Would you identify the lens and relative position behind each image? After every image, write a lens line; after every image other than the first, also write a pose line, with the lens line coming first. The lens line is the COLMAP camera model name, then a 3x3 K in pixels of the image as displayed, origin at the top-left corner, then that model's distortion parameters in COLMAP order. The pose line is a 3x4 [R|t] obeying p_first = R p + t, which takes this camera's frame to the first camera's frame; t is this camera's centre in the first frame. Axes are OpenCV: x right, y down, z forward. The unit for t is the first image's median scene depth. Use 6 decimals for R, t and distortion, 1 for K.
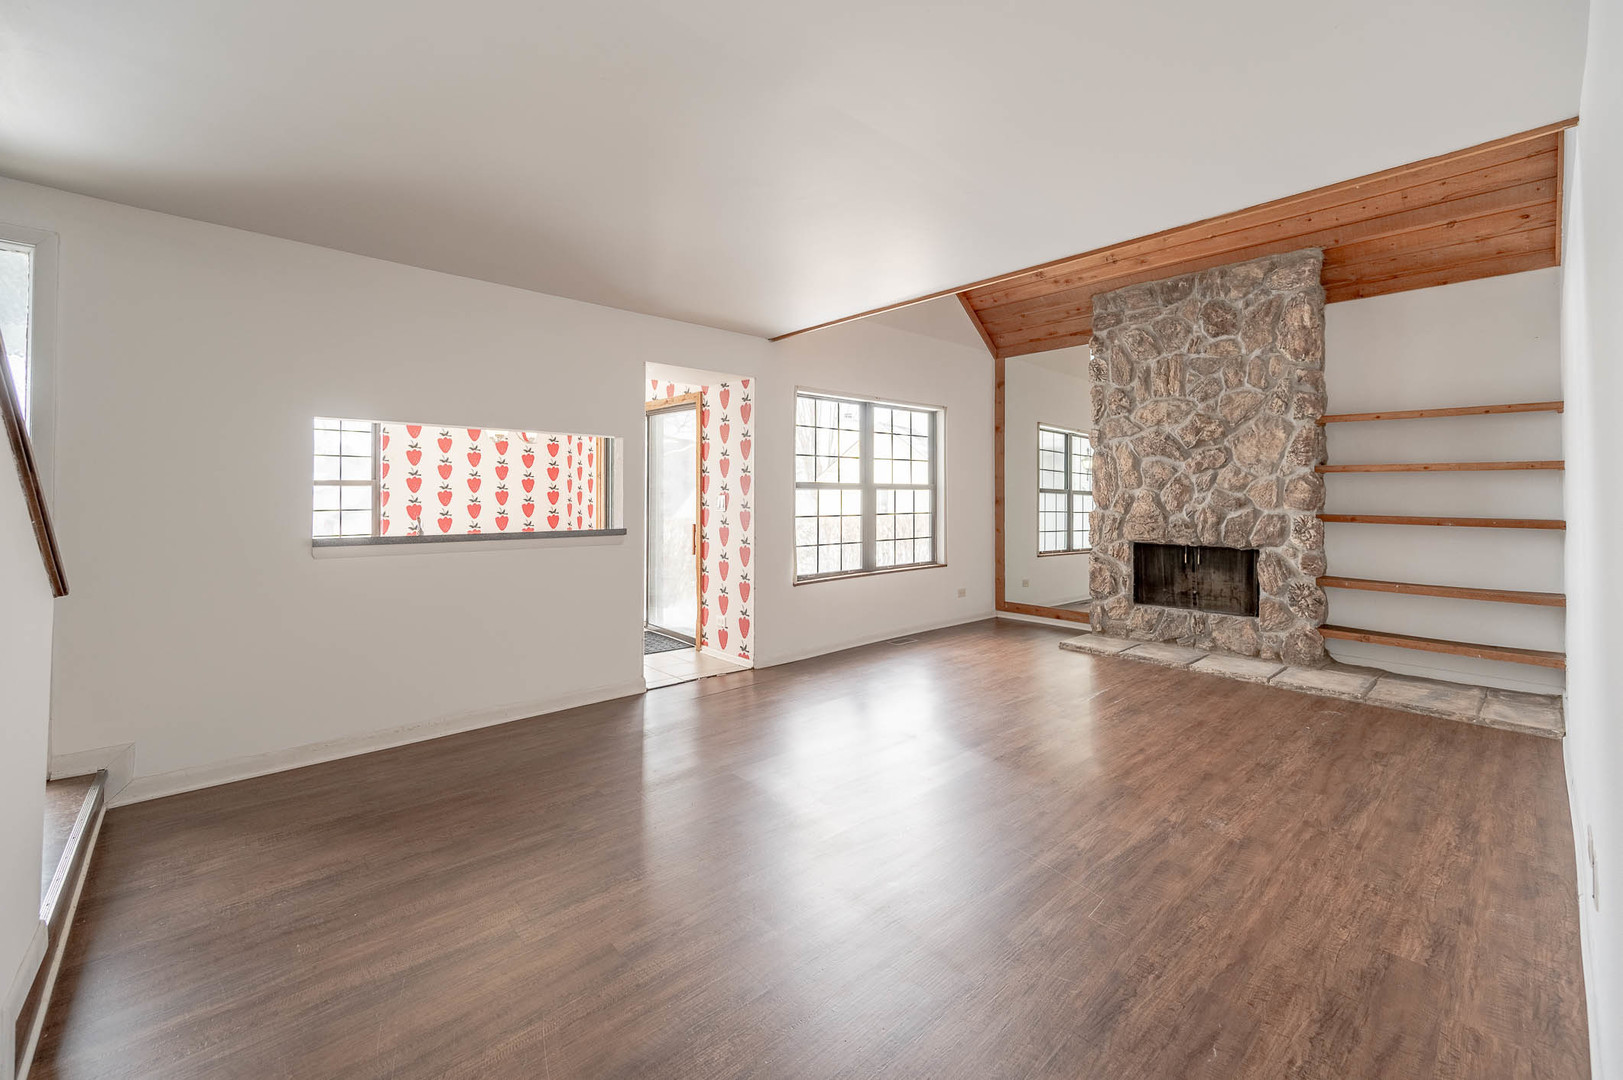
lens RADIAL K [[646.5, 0, 825.5], [0, 646.5, 478.4], [0, 0, 1]] dist [0.001627, 0.000036]
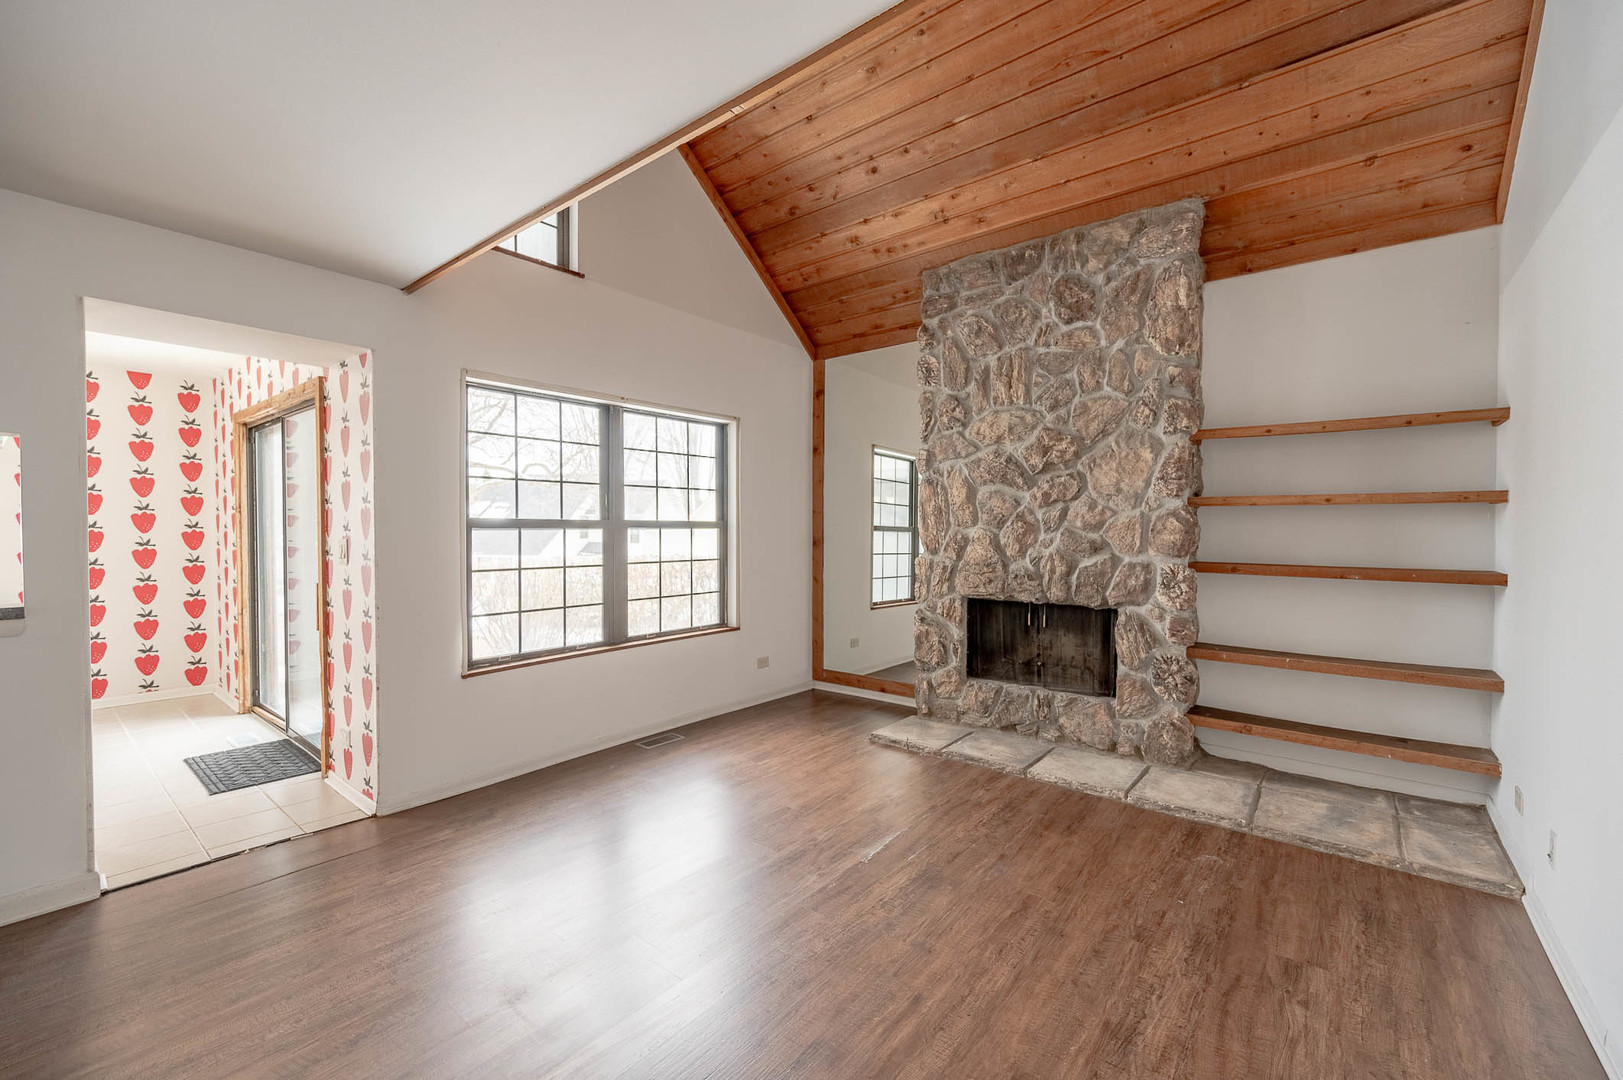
lens RADIAL K [[646.5, 0, 818.1], [0, 646.5, 535.5], [0, 0, 1]] dist [0.001627, 0.000036]
pose [[0.988382, -0.003515, 0.151950, 0.209048], [-0.001631, 0.999430, 0.033733, 0.000028], [-0.151982, -0.033589, 0.987812, 0.308784]]
